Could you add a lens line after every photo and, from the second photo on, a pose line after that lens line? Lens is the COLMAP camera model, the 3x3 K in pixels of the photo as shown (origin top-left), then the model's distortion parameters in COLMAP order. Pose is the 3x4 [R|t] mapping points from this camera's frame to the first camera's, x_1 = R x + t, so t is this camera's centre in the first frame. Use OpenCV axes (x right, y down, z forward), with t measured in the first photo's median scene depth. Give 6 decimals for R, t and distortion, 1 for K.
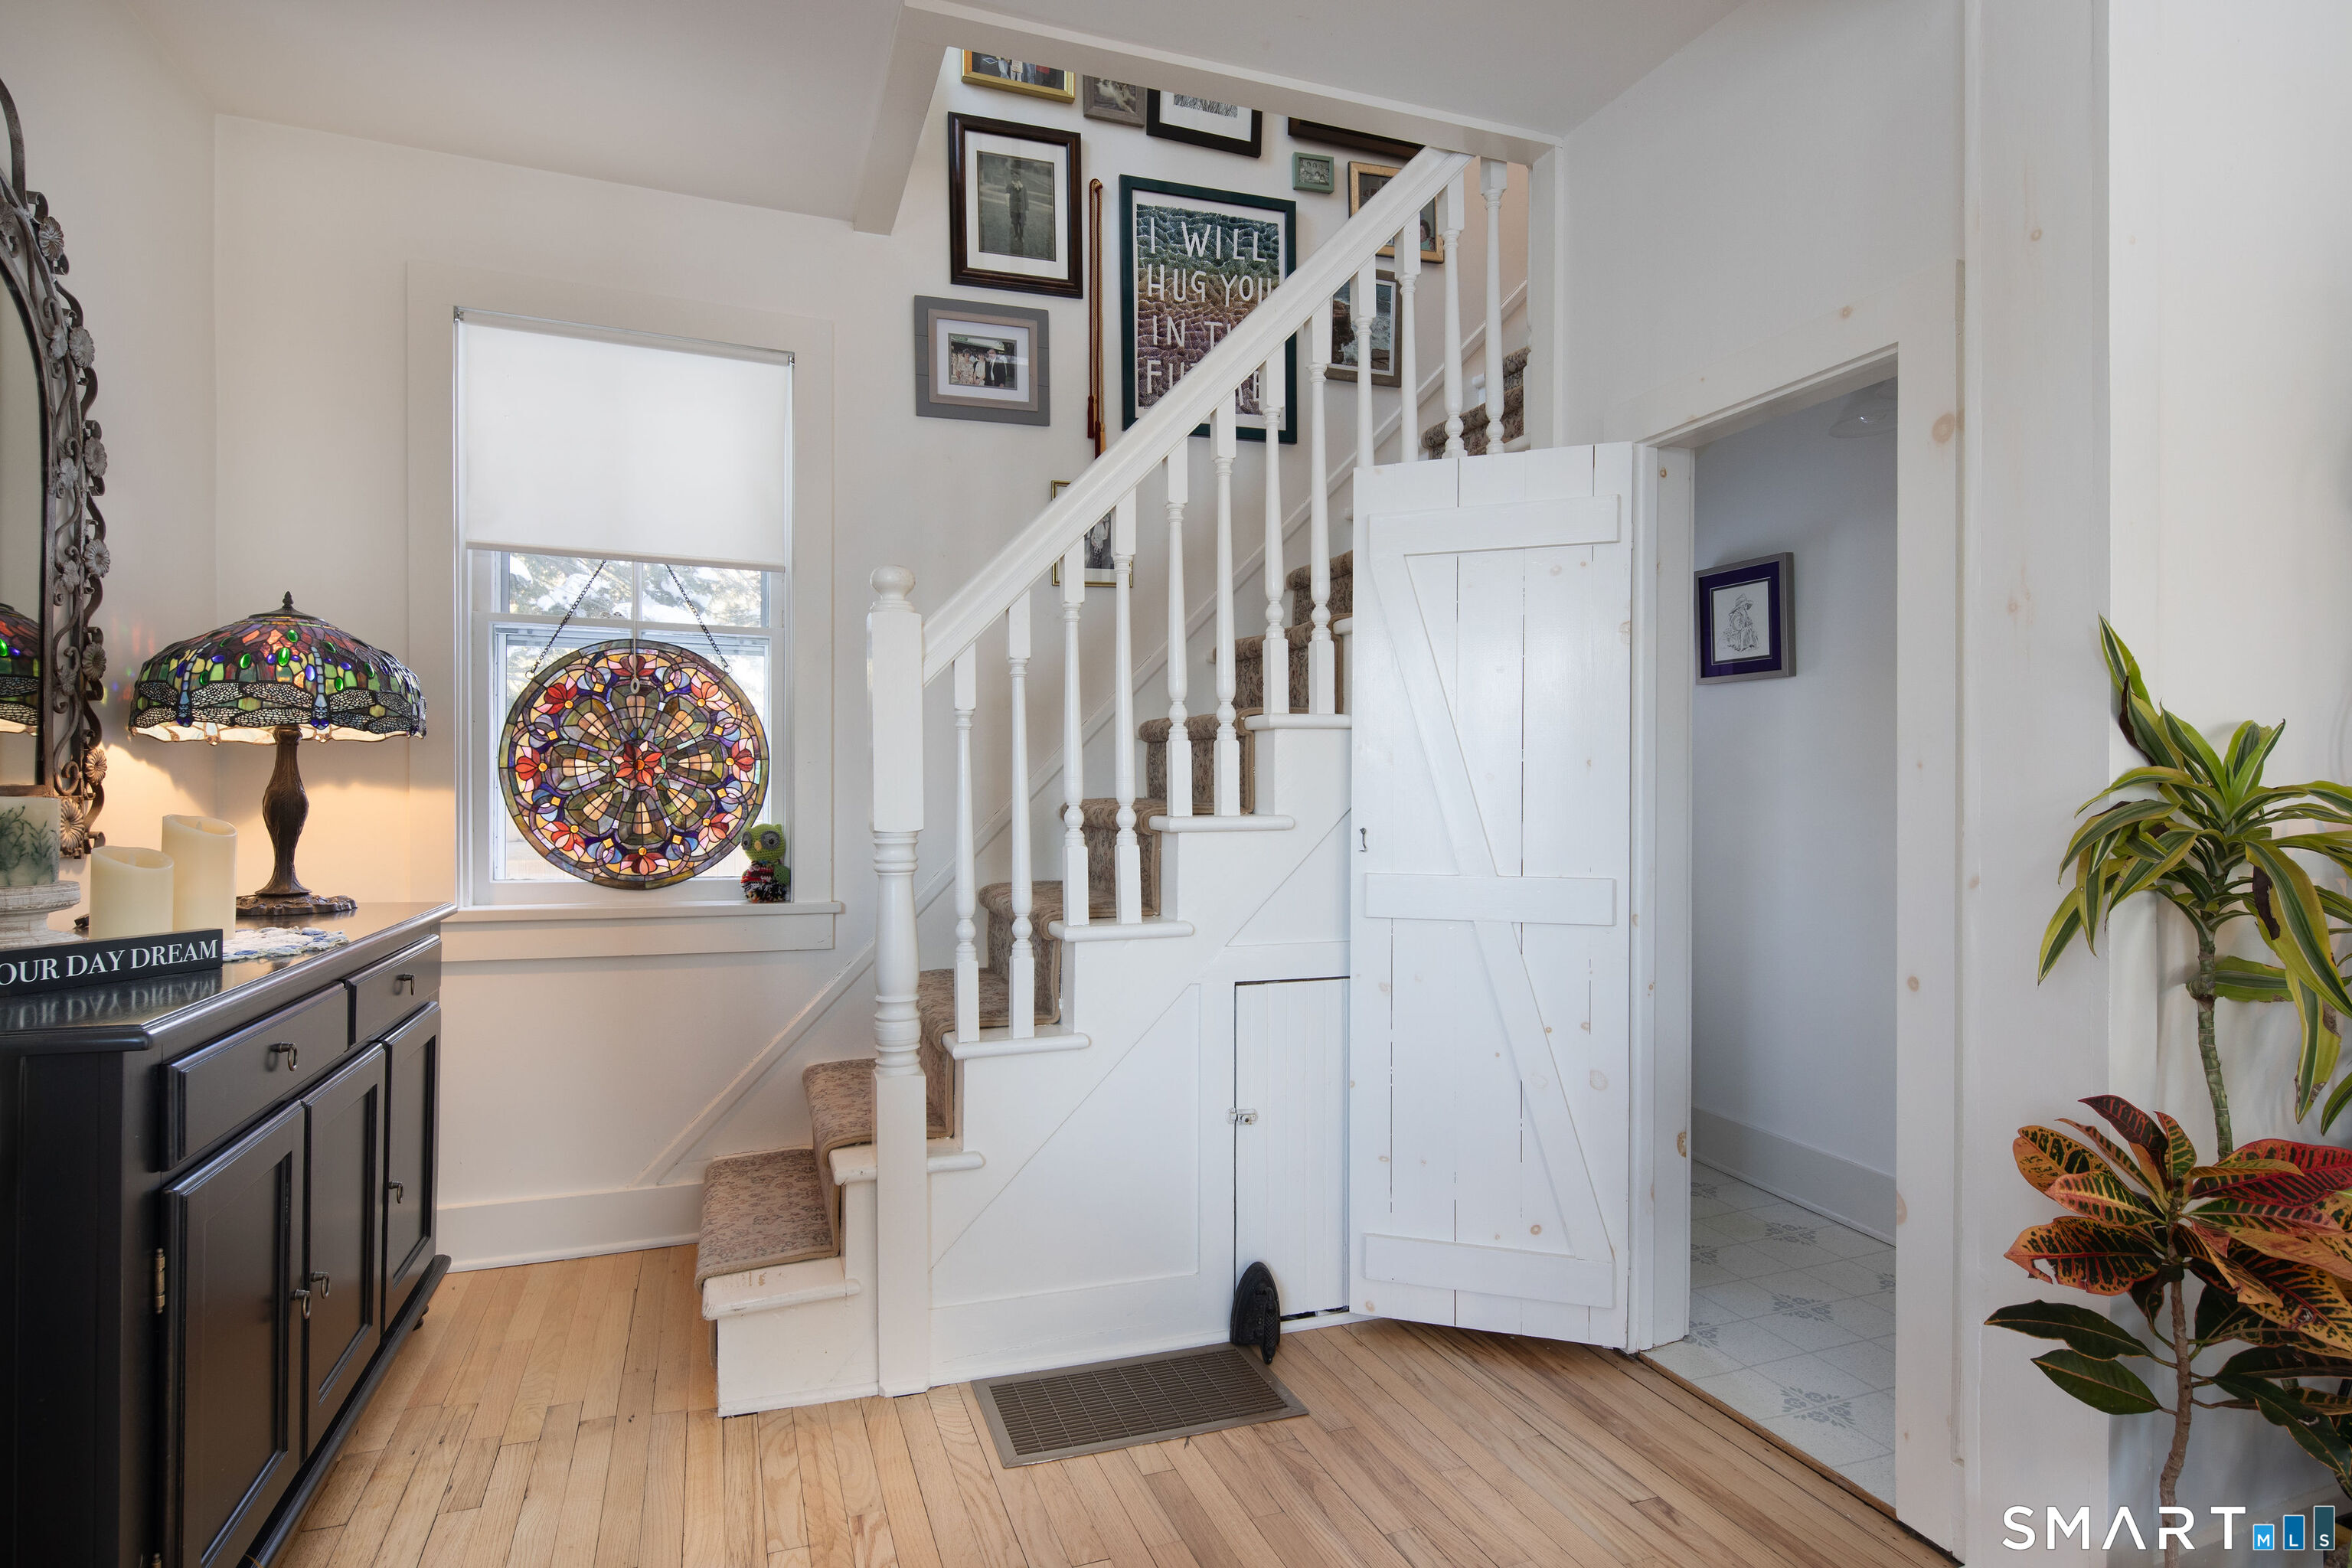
lens RADIAL K [[1184.1, 0, 1176.0], [0, 1184.1, 784.0], [0, 0, 1]] dist [0.000845, -0.000072]
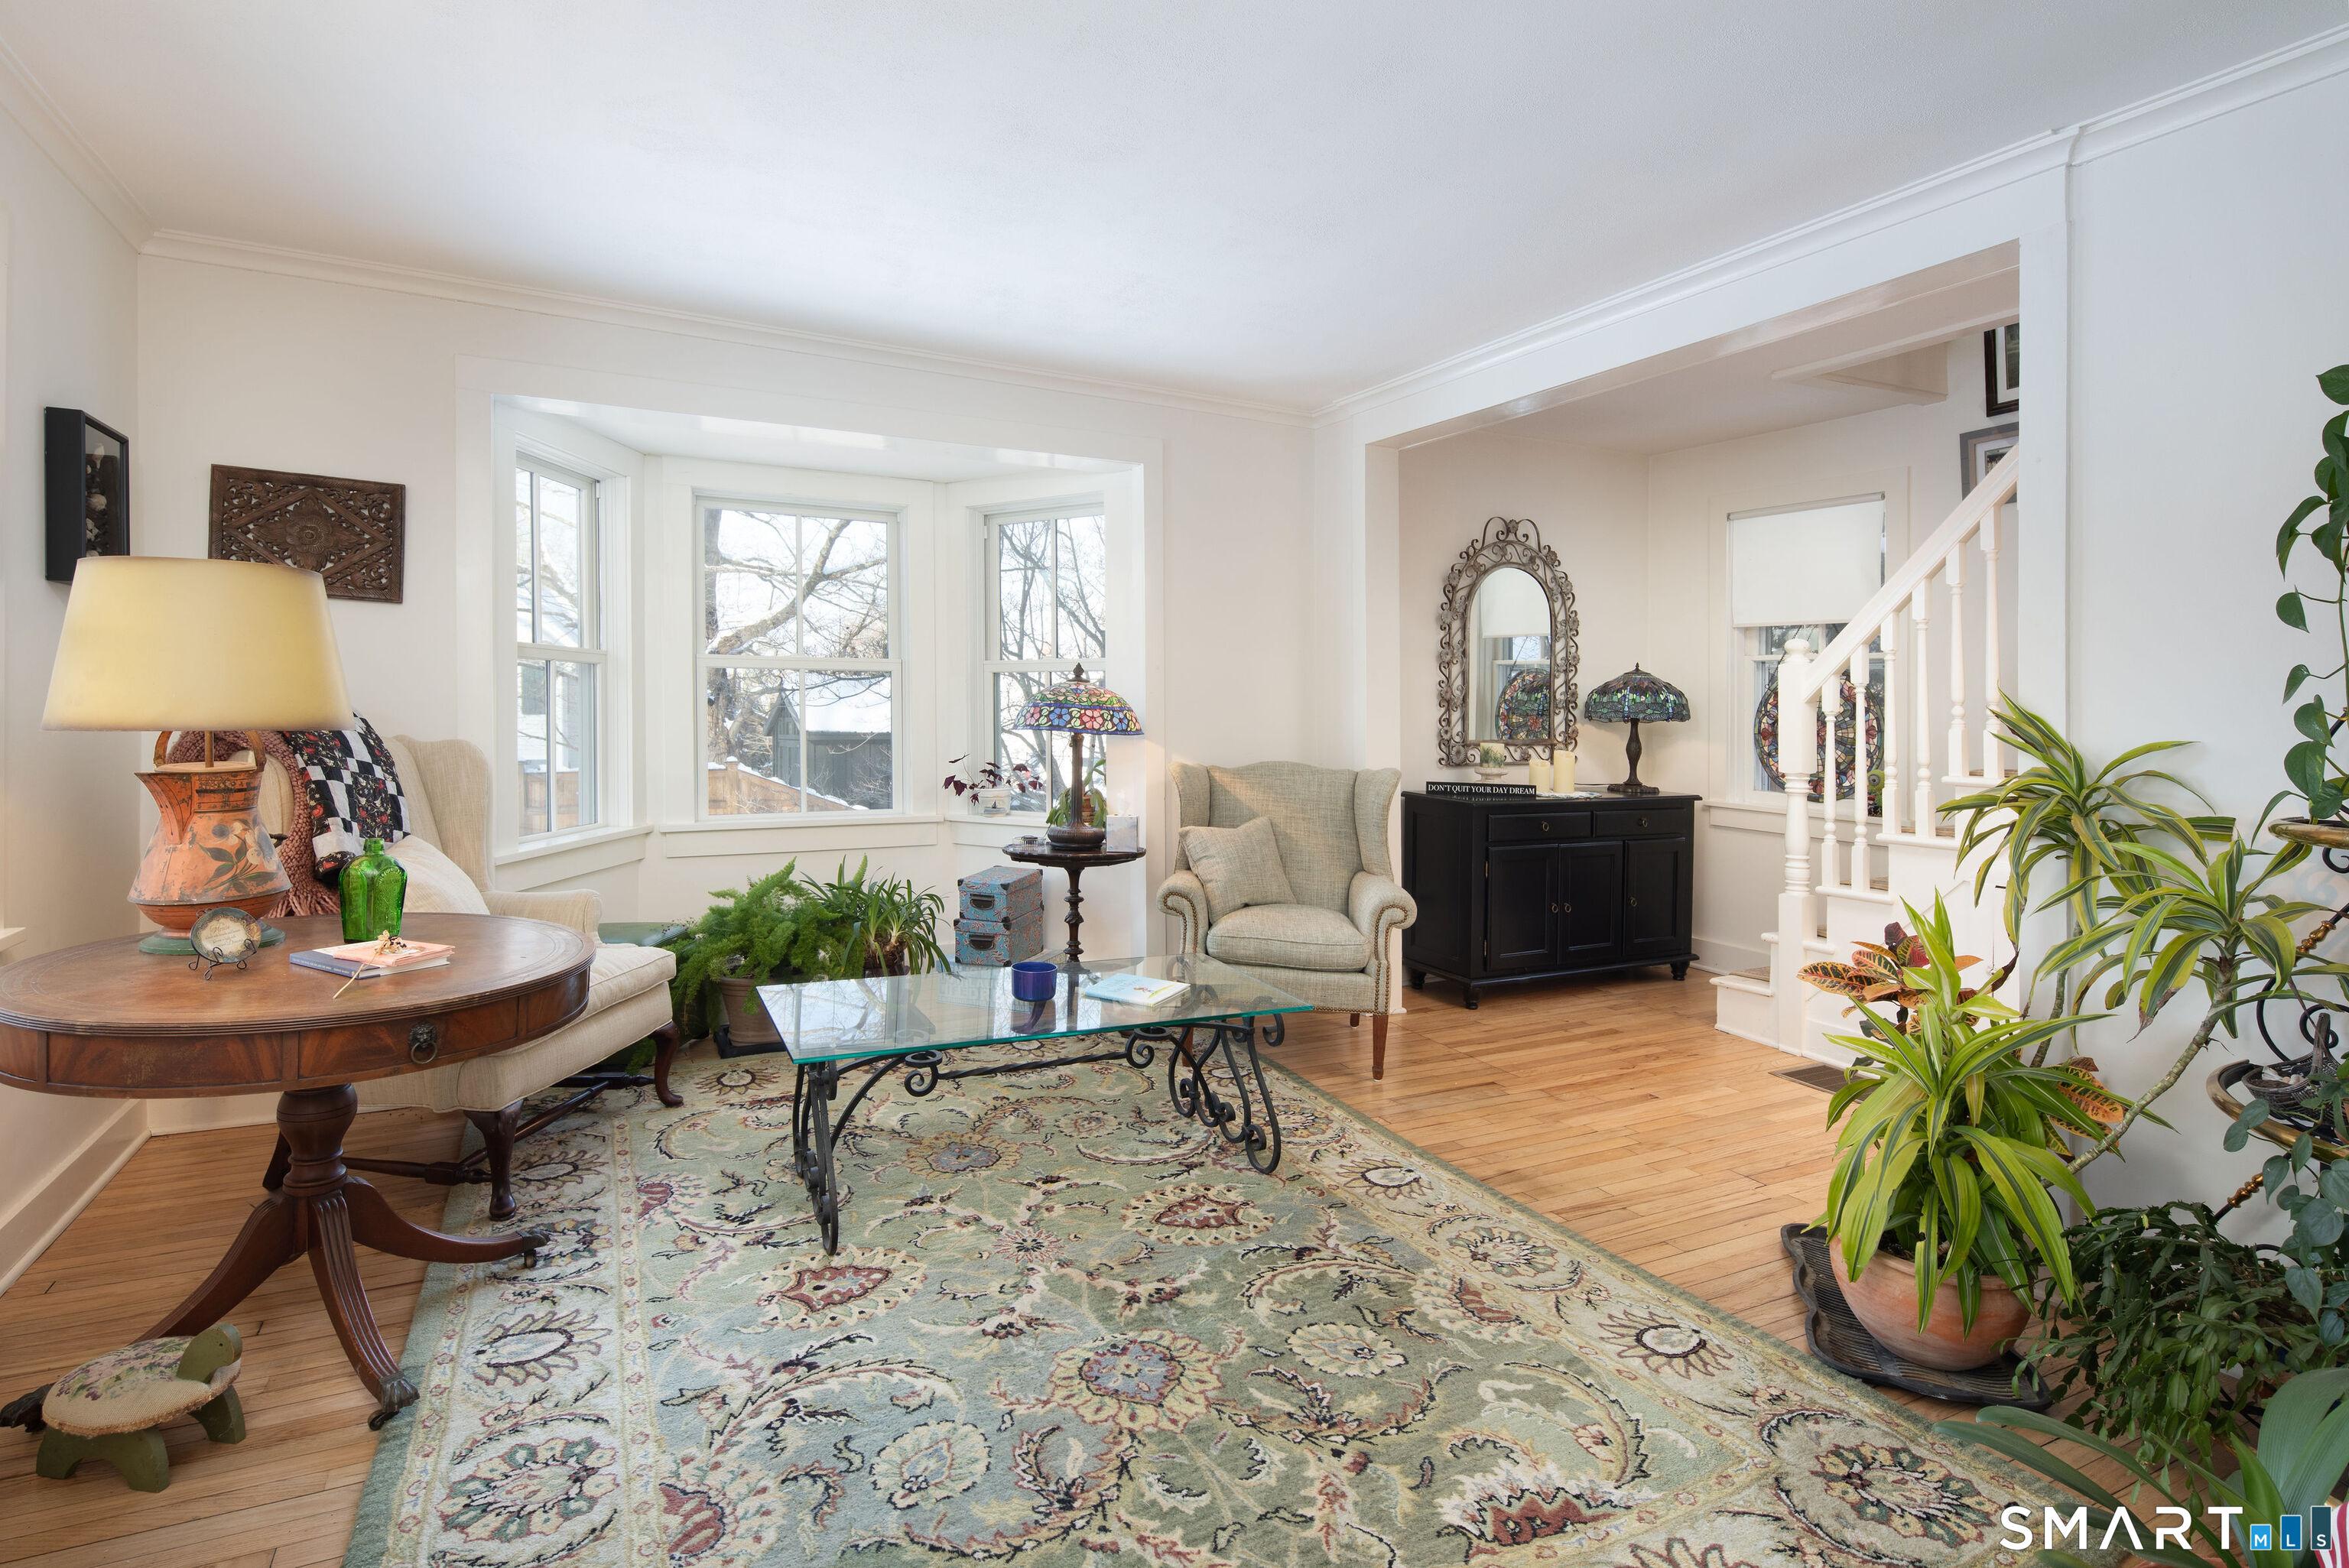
lens RADIAL K [[1159.1, 0, 1162.6], [0, 1159.1, 736.8], [0, 0, 1]] dist [-0.000460, -0.000102]
pose [[0.134102, 0.028222, -0.990566, 1.220292], [-0.017202, 0.999510, 0.026148, -0.041922], [0.990818, 0.013533, 0.134522, -0.248755]]
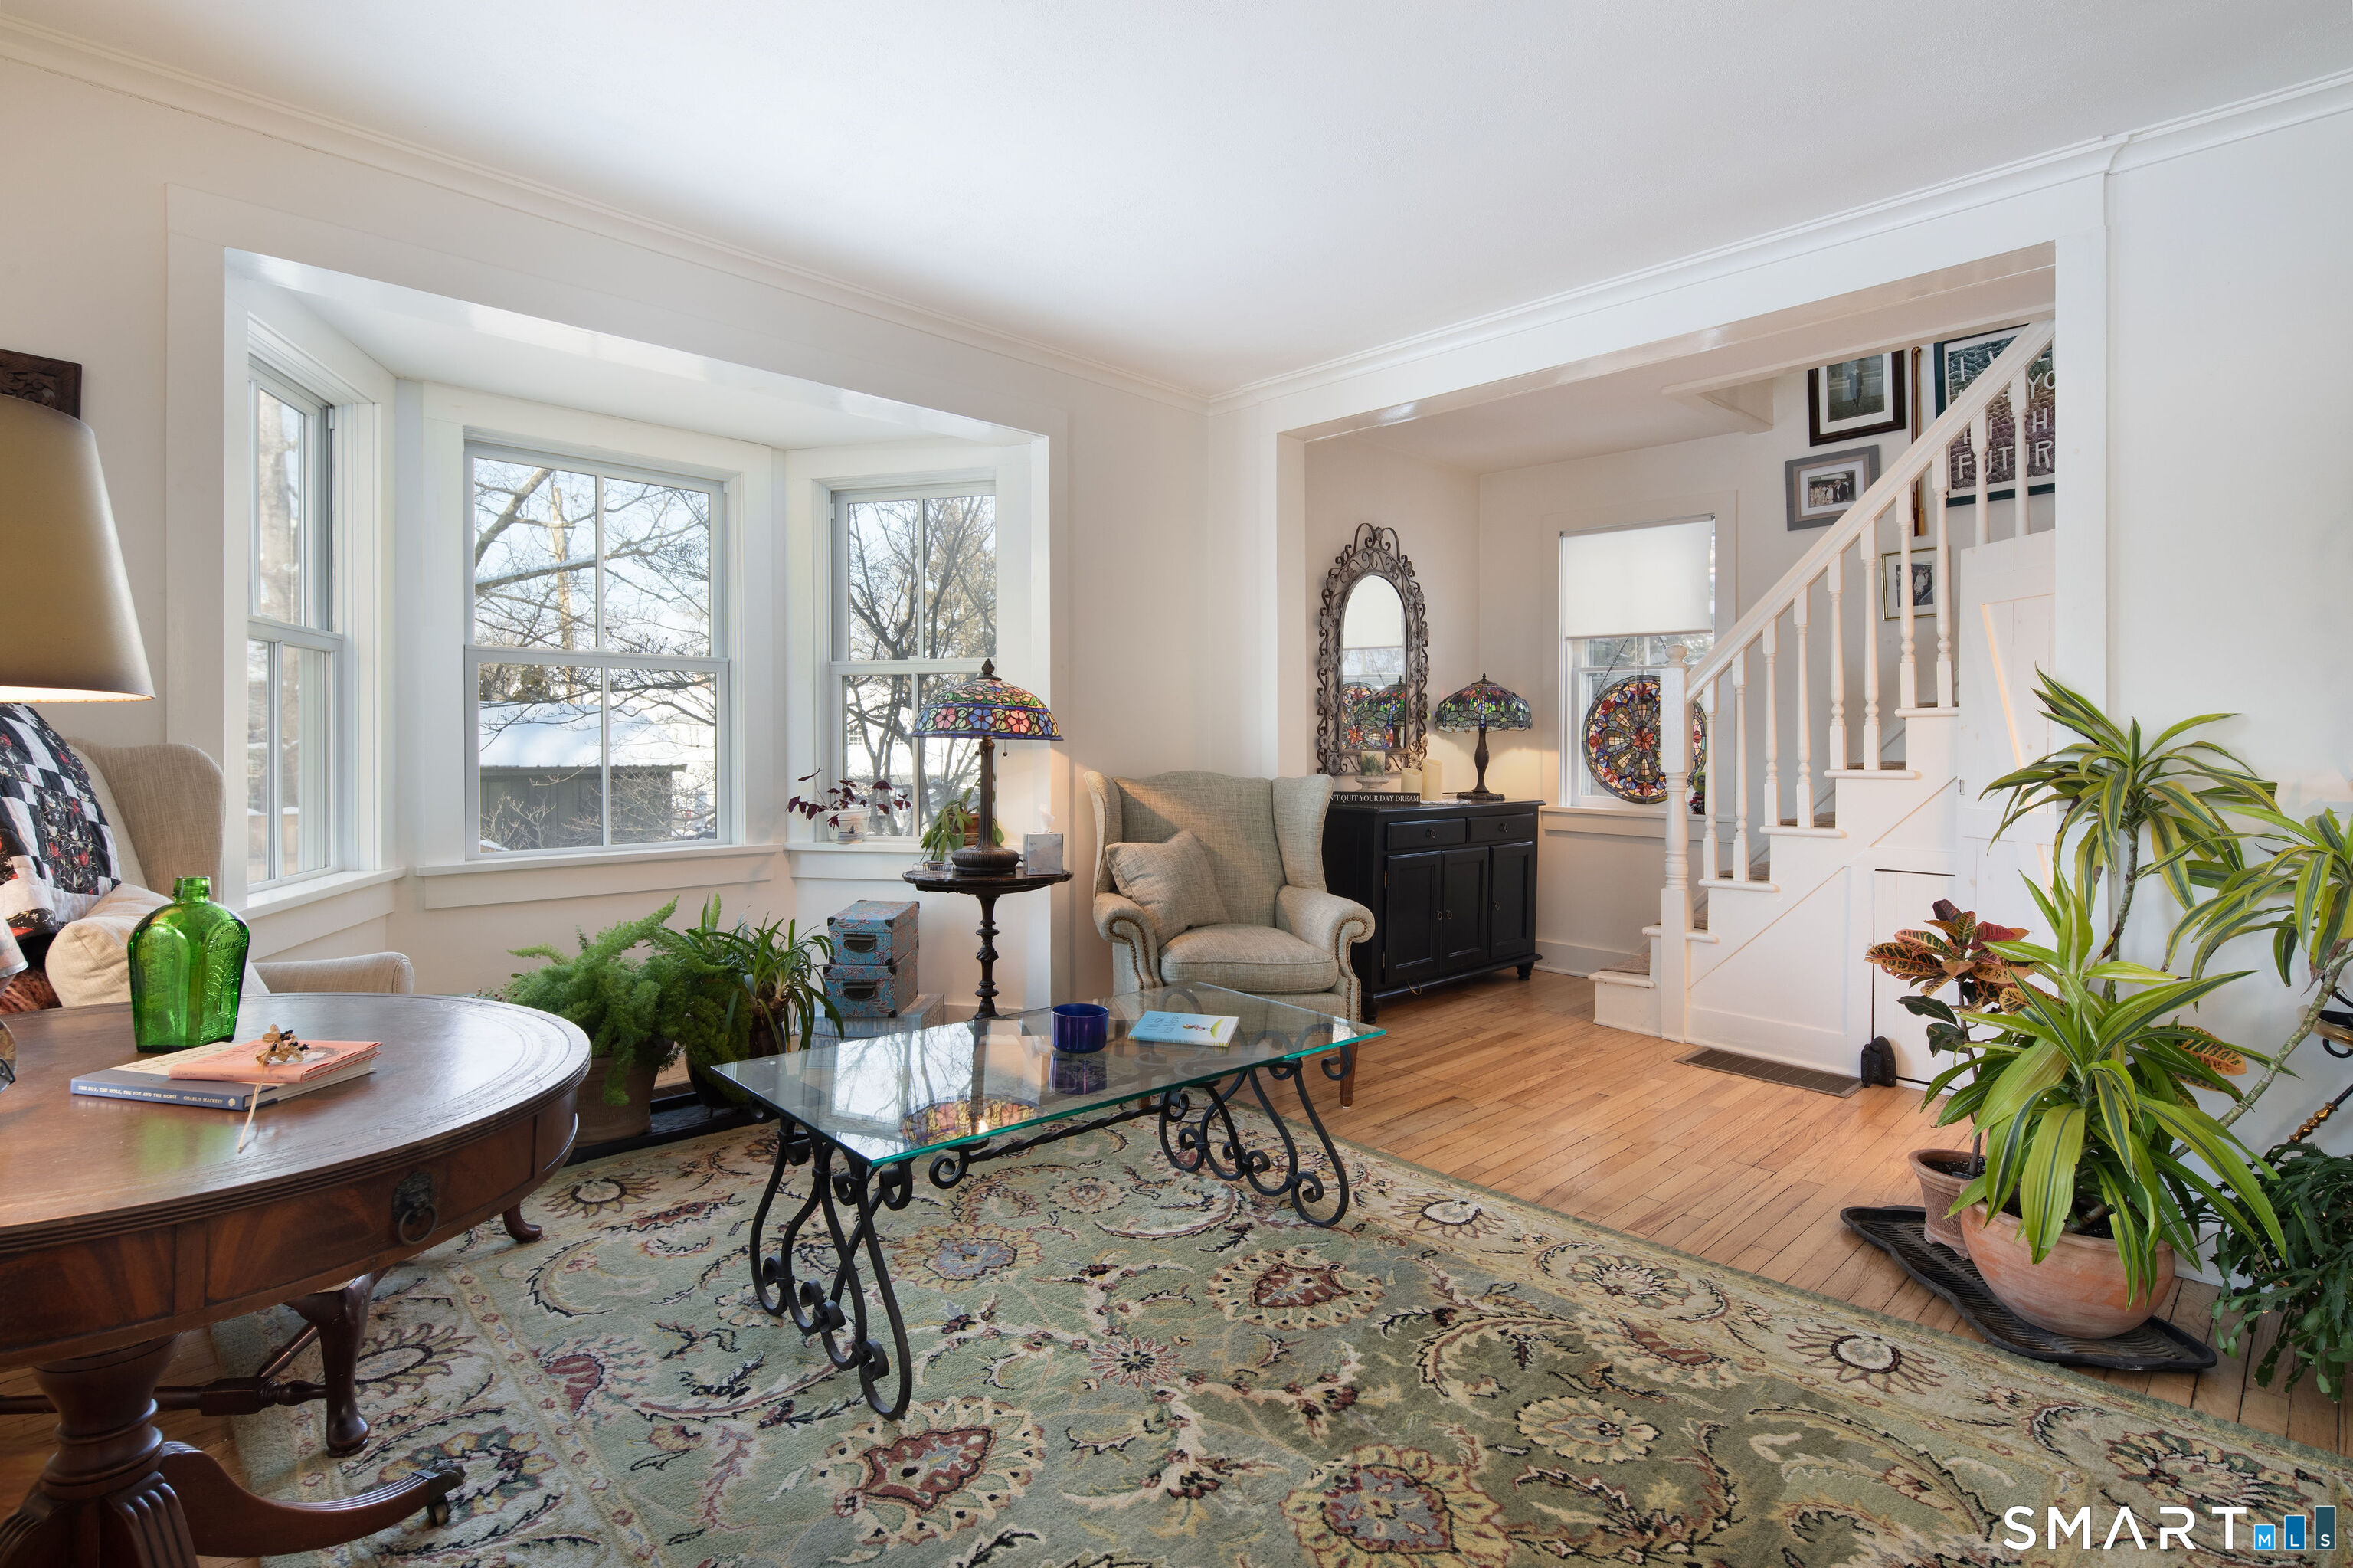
lens RADIAL K [[1143.0, 0, 1171.7], [0, 1143.0, 754.4], [0, 0, 1]] dist [-0.001001, -0.001215]
pose [[0.419745, 0.009871, -0.907588, 0.960171], [-0.008169, 0.999941, 0.007098, 0.001278], [0.907605, 0.004435, 0.419801, -0.511656]]
